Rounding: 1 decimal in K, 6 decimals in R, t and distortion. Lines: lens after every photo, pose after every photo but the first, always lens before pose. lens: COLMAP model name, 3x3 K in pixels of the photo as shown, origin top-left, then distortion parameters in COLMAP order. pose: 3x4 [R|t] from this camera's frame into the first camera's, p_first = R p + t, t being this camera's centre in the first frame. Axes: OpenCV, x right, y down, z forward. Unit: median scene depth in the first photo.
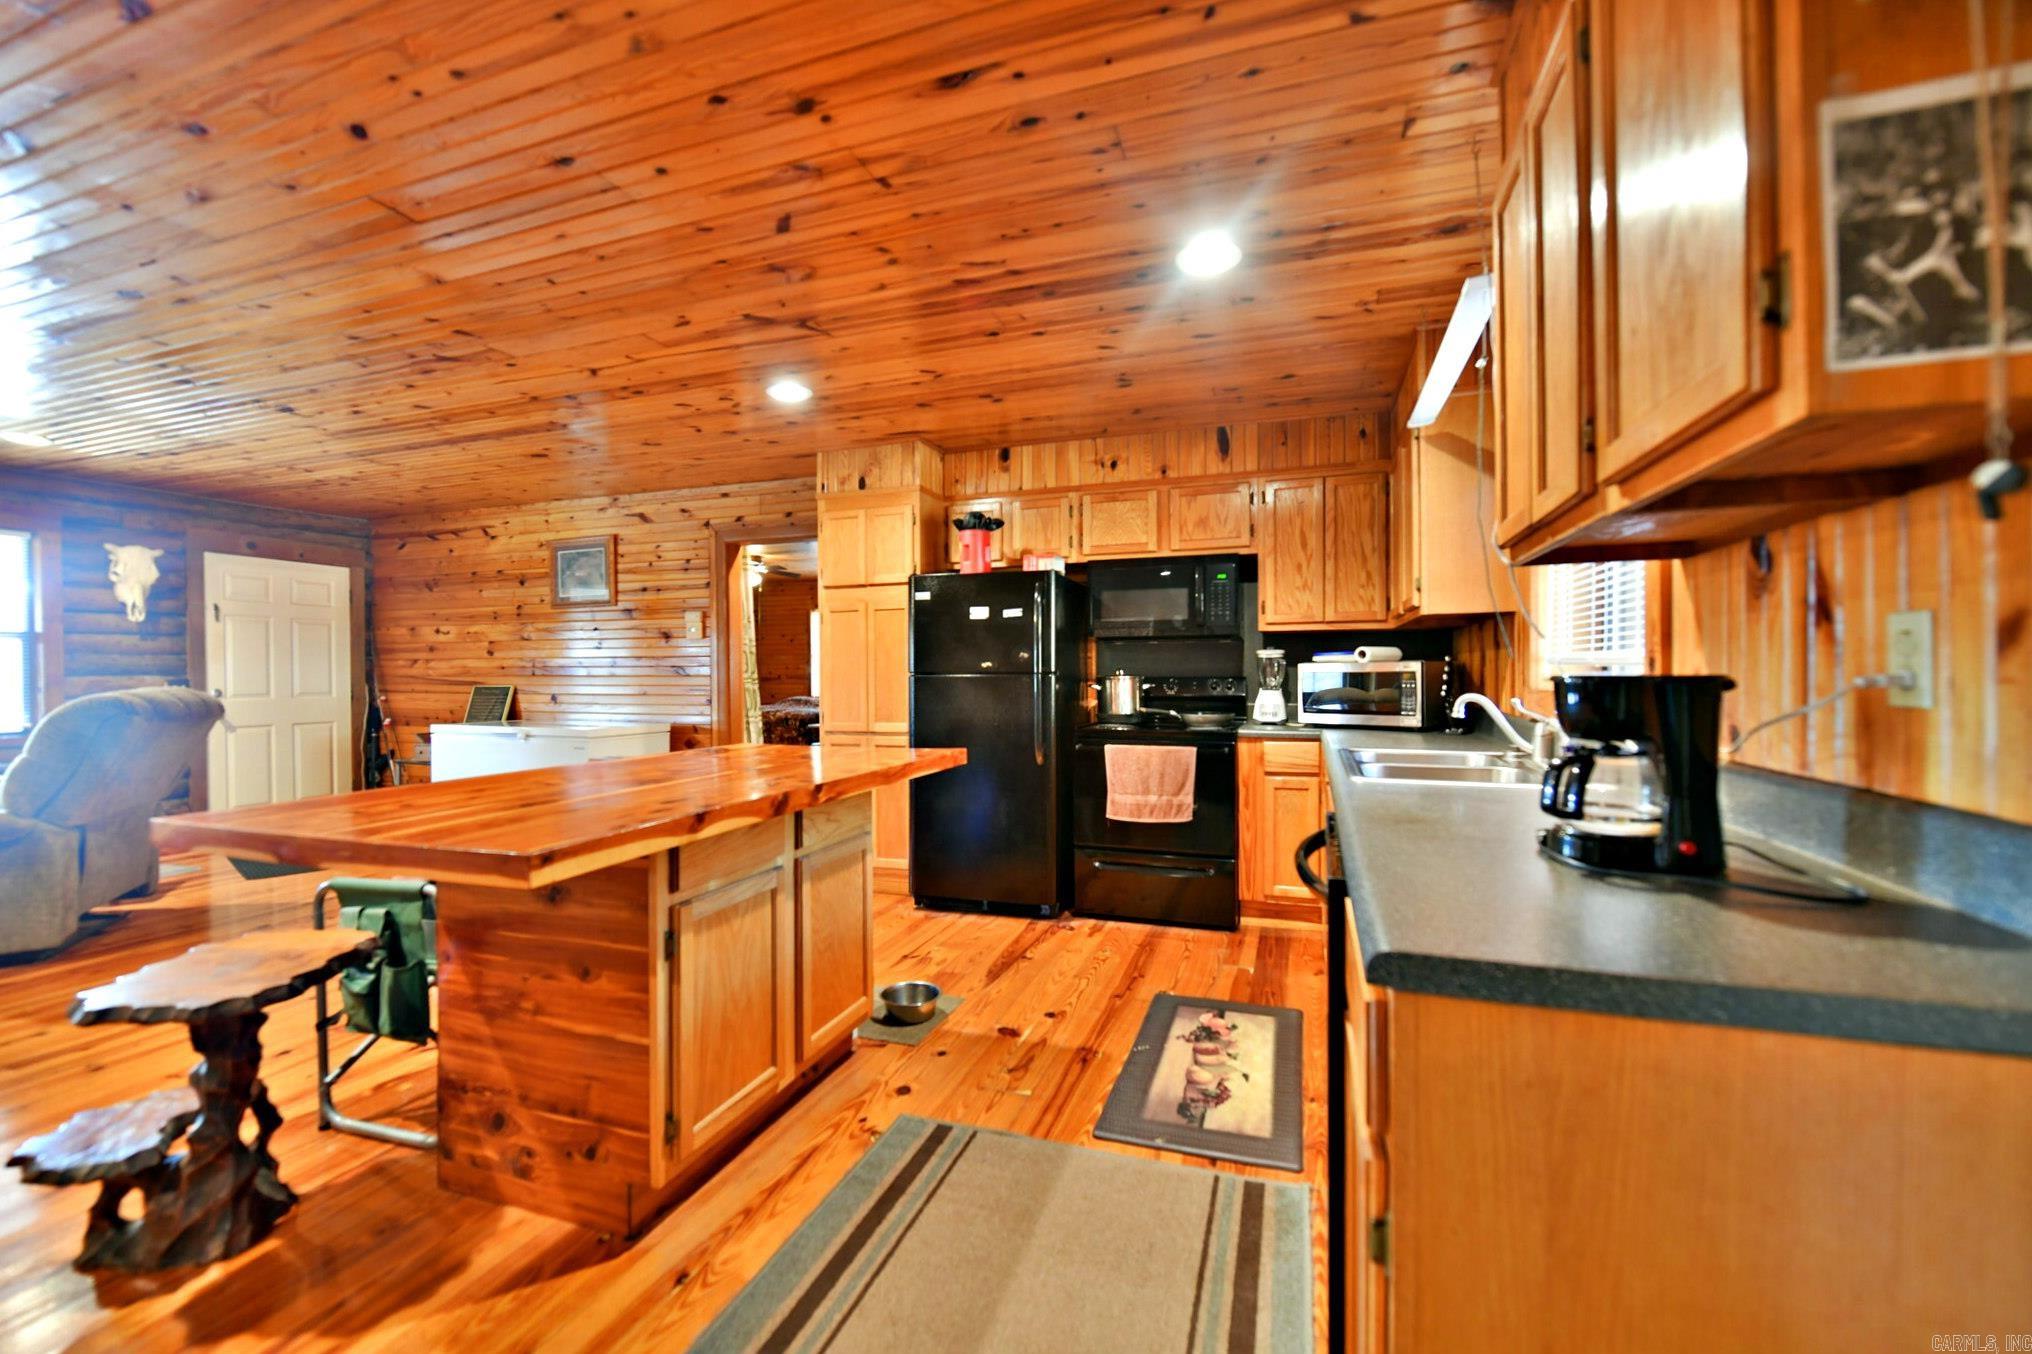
lens RADIAL K [[824.4, 0, 1016.0], [0, 824.4, 677.0], [0, 0, 1]] dist [-0.003771, -0.000814]
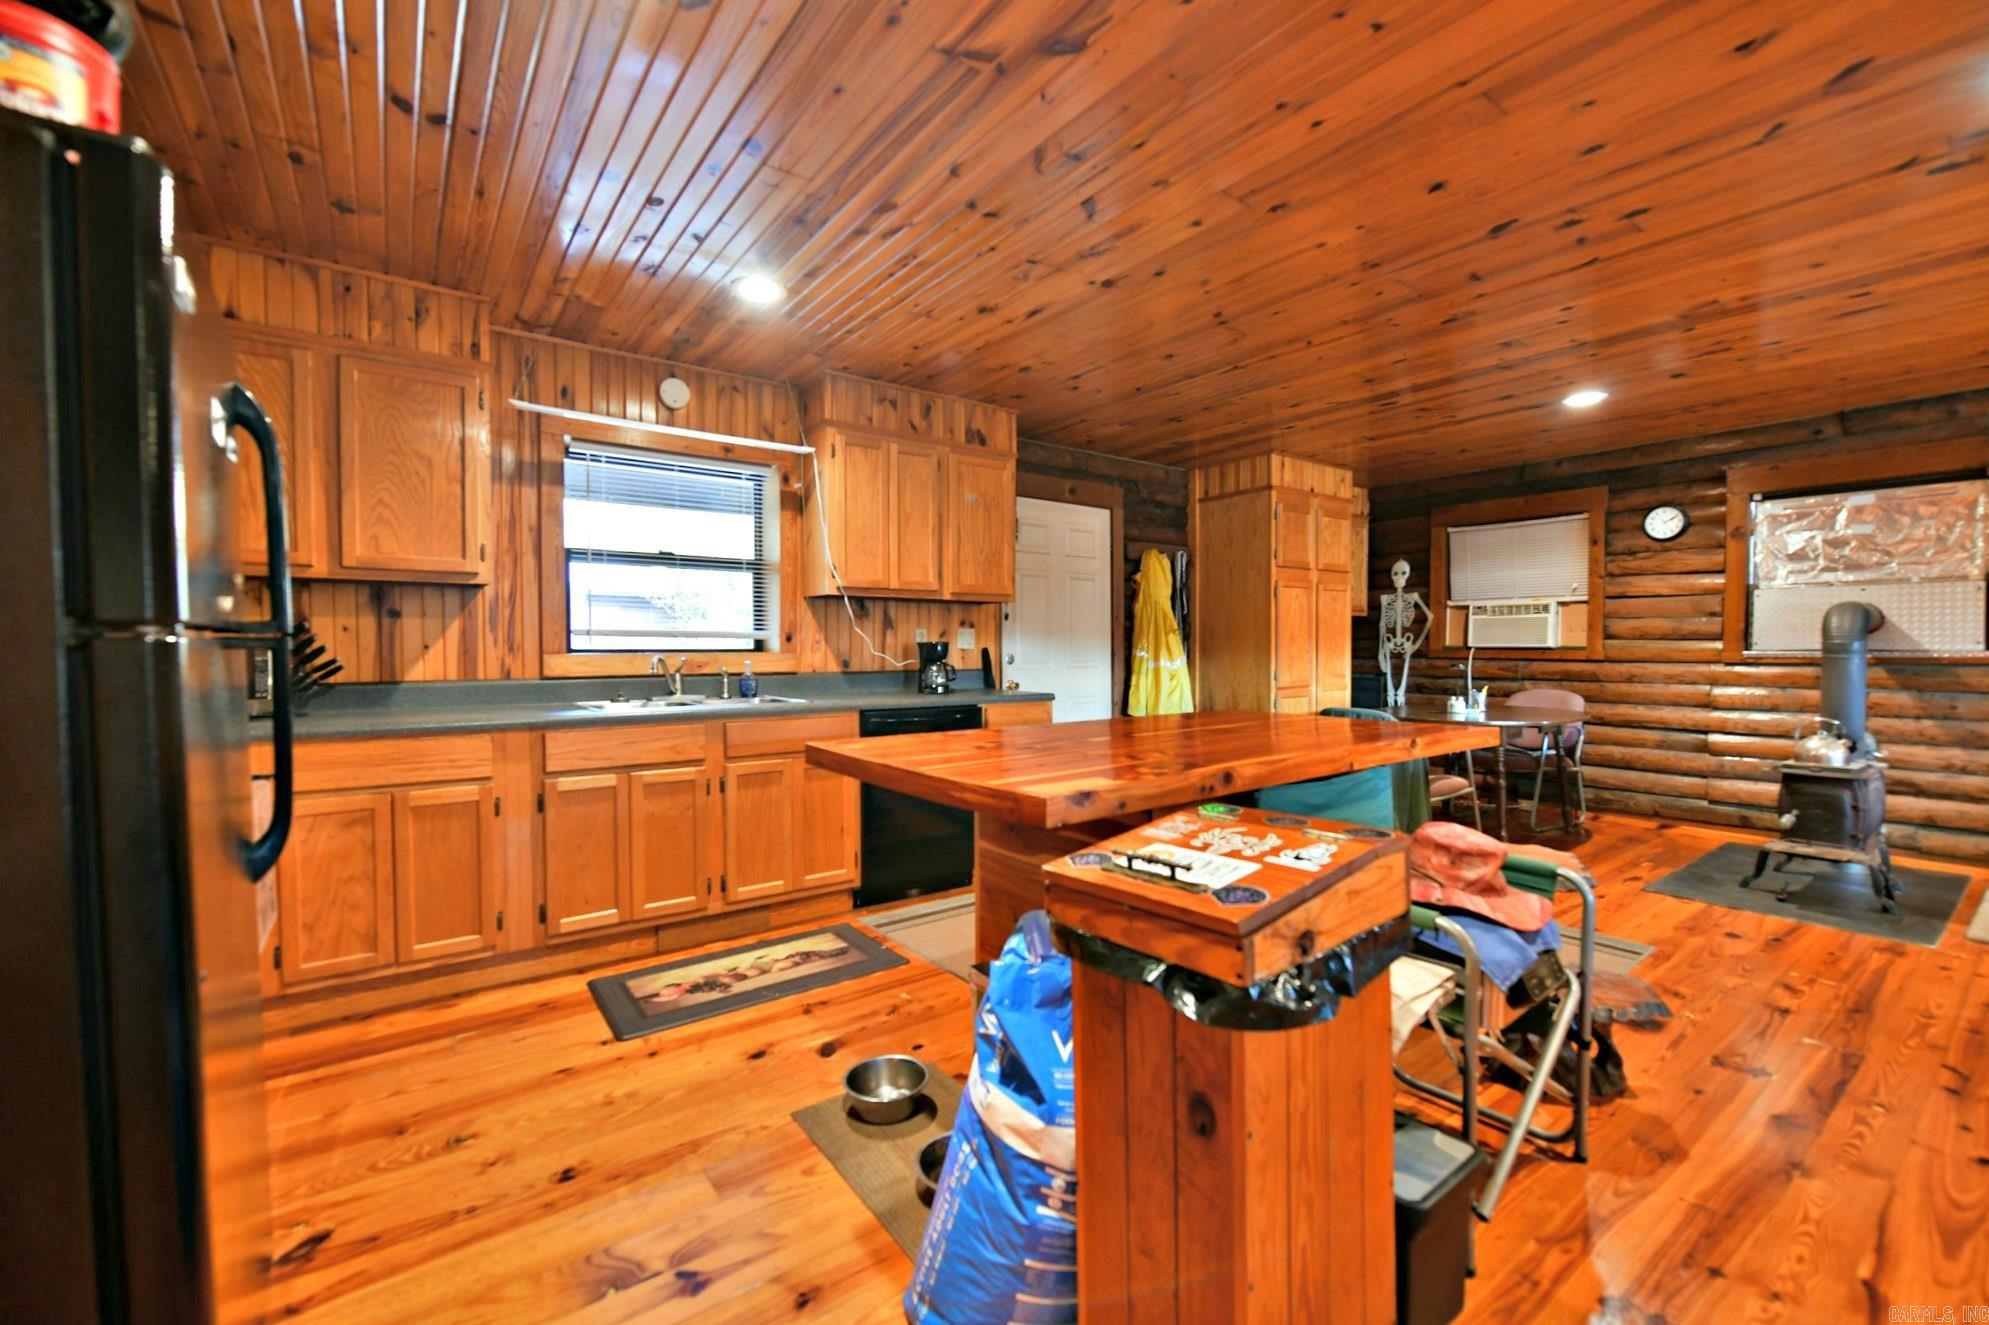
lens RADIAL K [[829.3, 0, 1001.1], [0, 829.3, 660.2], [0, 0, 1]] dist [-0.002493, -0.000390]
pose [[-0.829410, -0.005380, 0.558614, -0.308376], [0.007102, 0.999771, 0.020174, 0.001540], [-0.558595, 0.020700, -0.829182, 0.768544]]
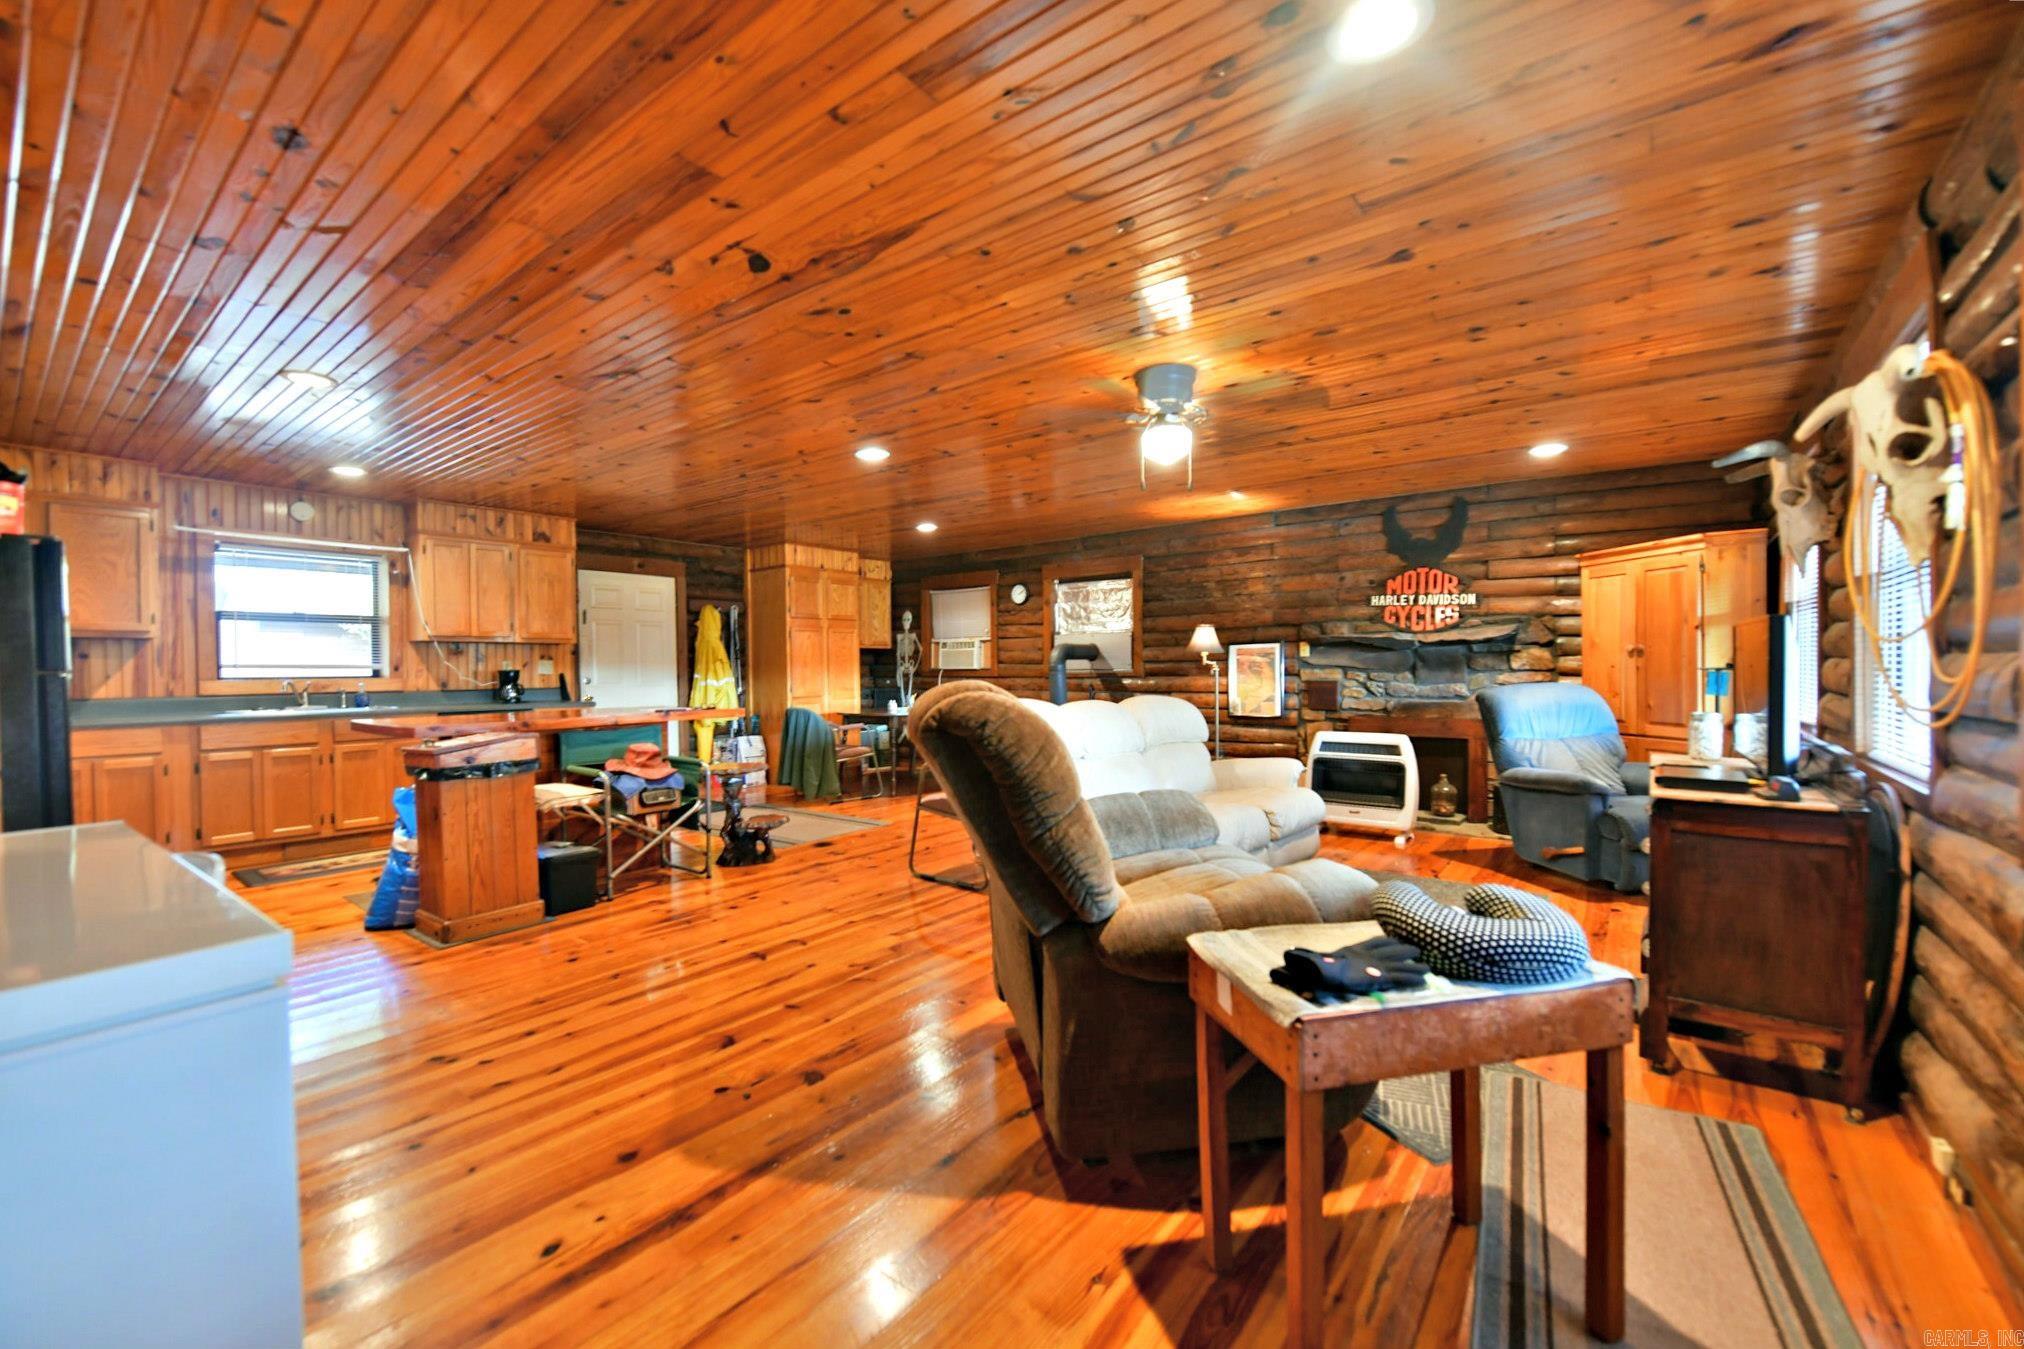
lens RADIAL K [[821.1, 0, 1012.0], [0, 821.1, 674.5], [0, 0, 1]] dist [-0.003771, -0.000814]
pose [[-0.949358, 0.009826, 0.314044, -0.853123], [0.014789, 0.999801, 0.013424, 0.001116], [-0.313850, 0.017388, -0.949313, 1.040761]]
